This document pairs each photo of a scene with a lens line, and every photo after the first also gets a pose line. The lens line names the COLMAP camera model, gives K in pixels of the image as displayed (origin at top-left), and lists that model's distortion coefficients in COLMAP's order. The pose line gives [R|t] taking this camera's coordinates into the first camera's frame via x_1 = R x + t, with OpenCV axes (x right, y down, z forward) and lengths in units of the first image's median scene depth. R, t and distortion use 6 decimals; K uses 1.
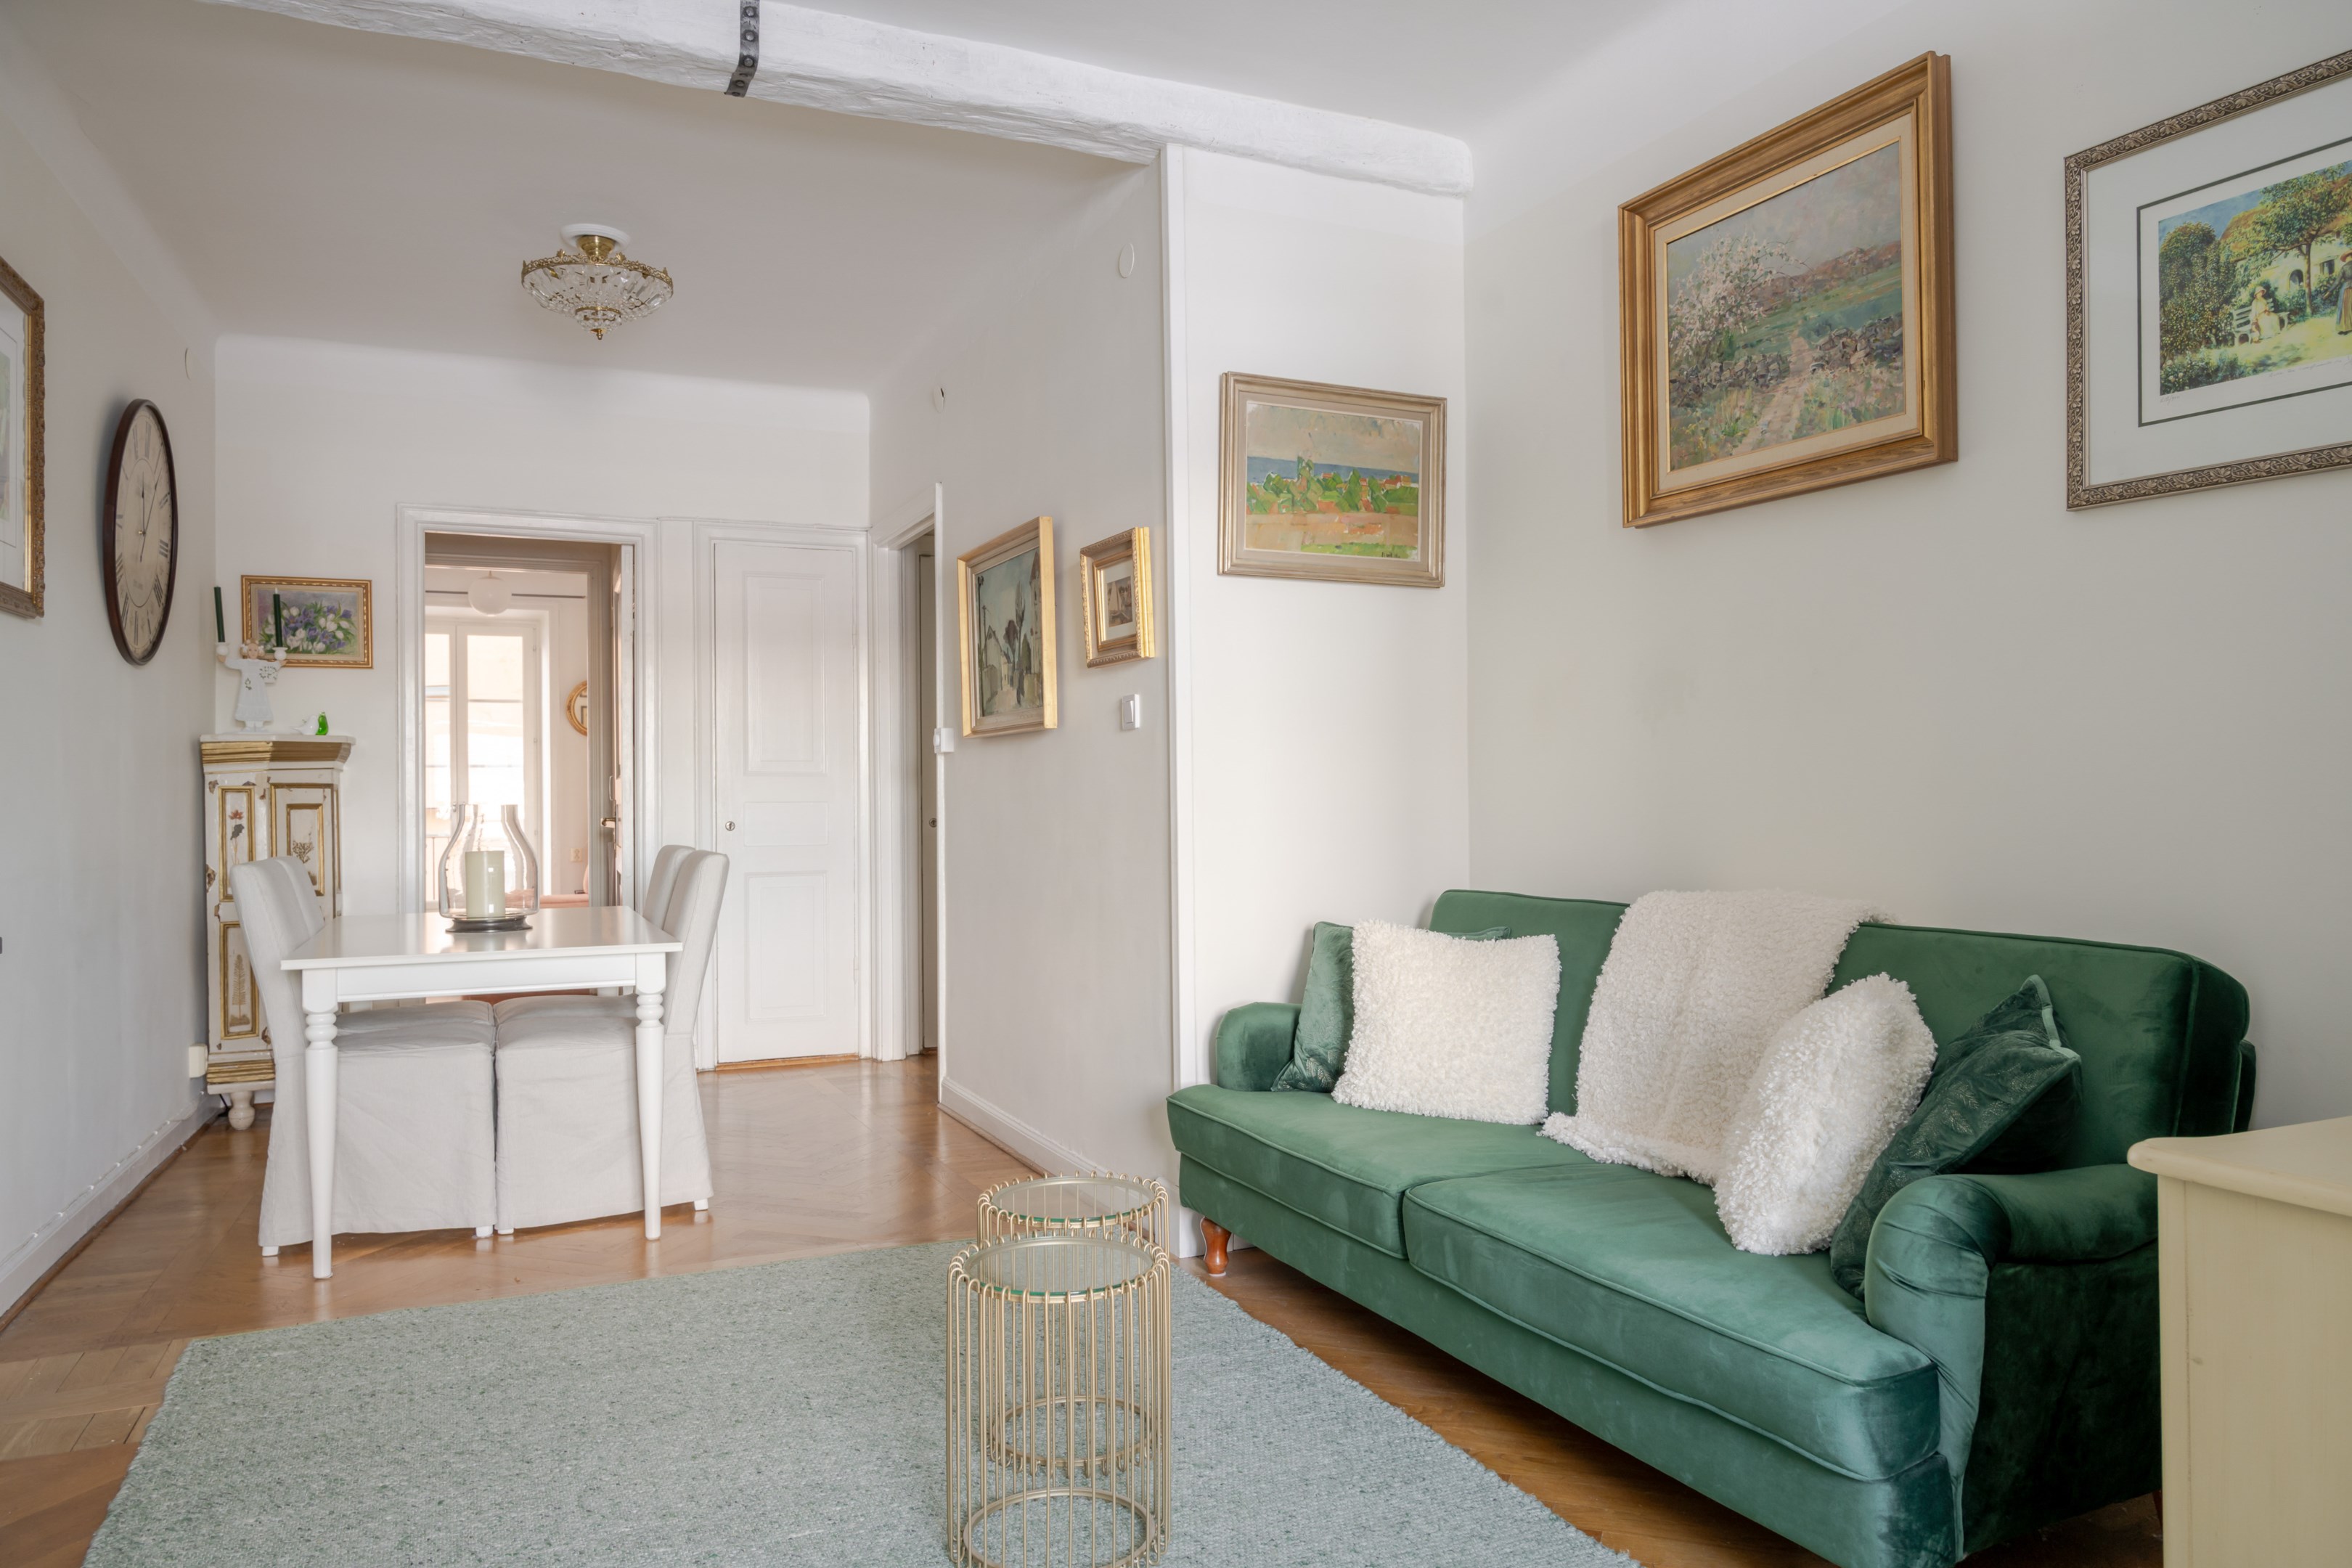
lens RADIAL K [[1556.9, 0, 1176.0], [0, 1556.9, 784.0], [0, 0, 1]] dist [-0.006373, 0.000154]
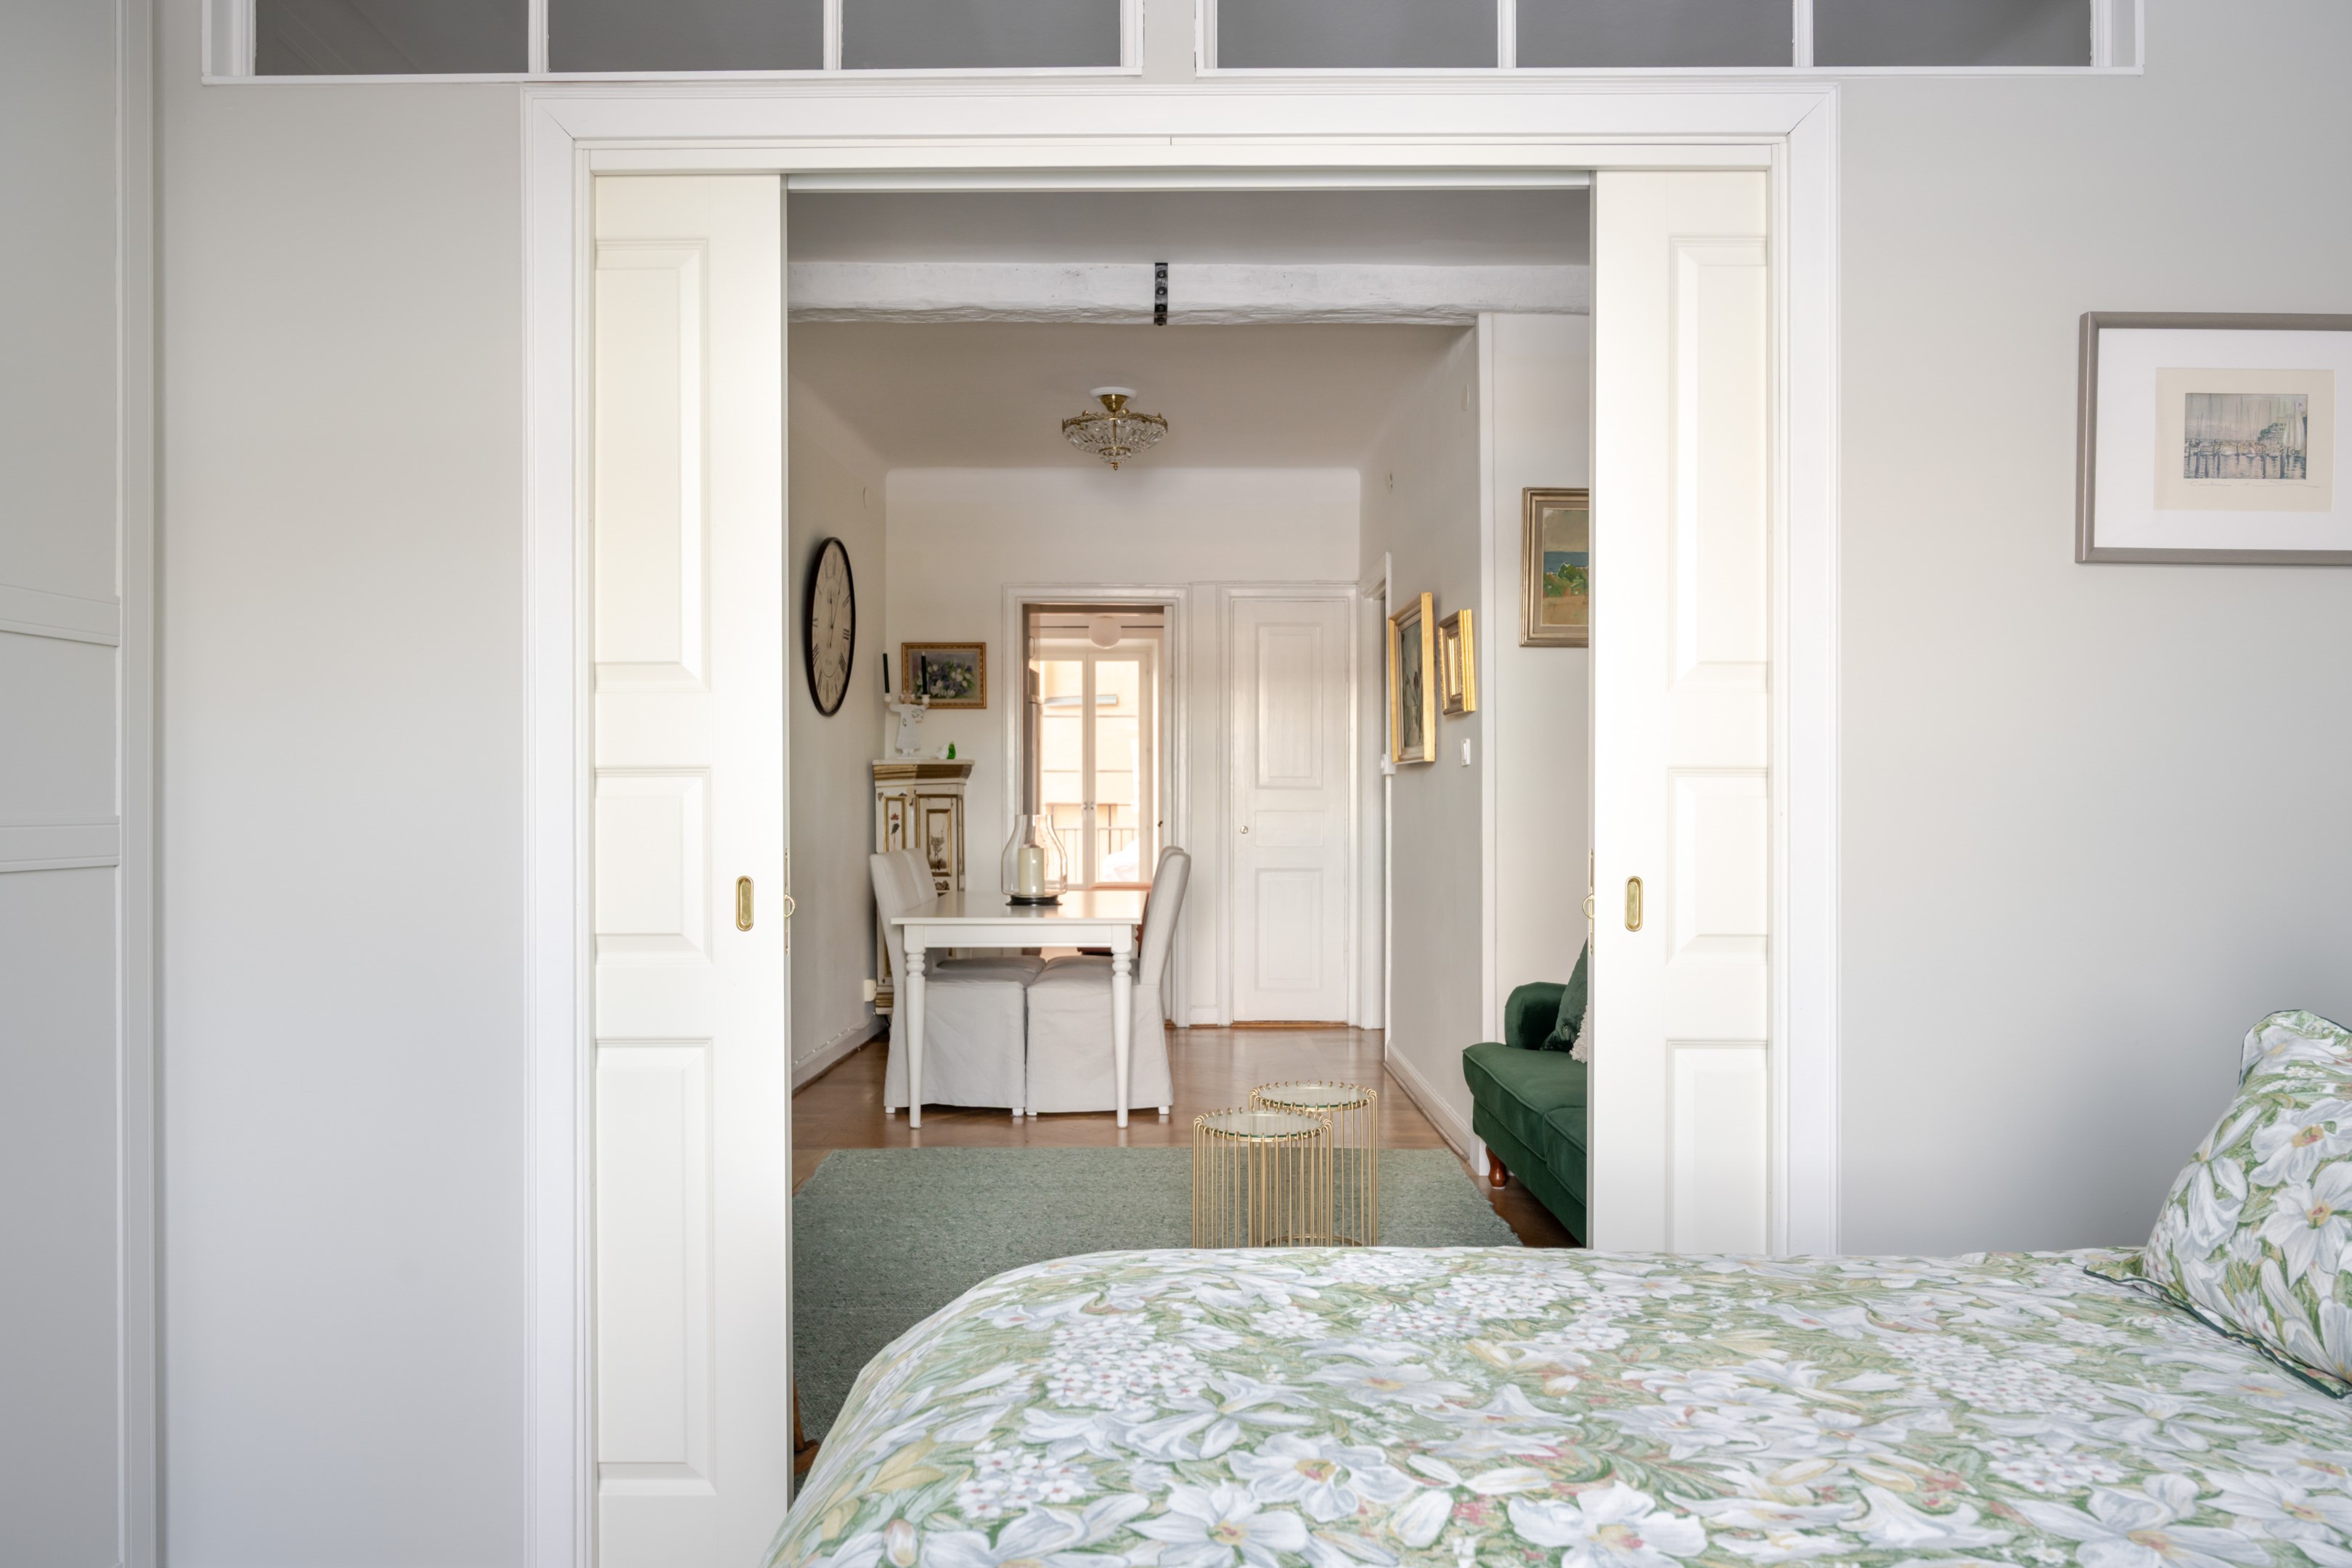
lens RADIAL K [[1648.4, 0, 1181.6], [0, 1648.4, 792.6], [0, 0, 1]] dist [-0.001545, -0.004280]
pose [[0.912996, 0.009921, -0.407847, 0.240701], [-0.005205, 0.999906, 0.012672, -0.022461], [0.407934, -0.009447, 0.912962, -0.255354]]
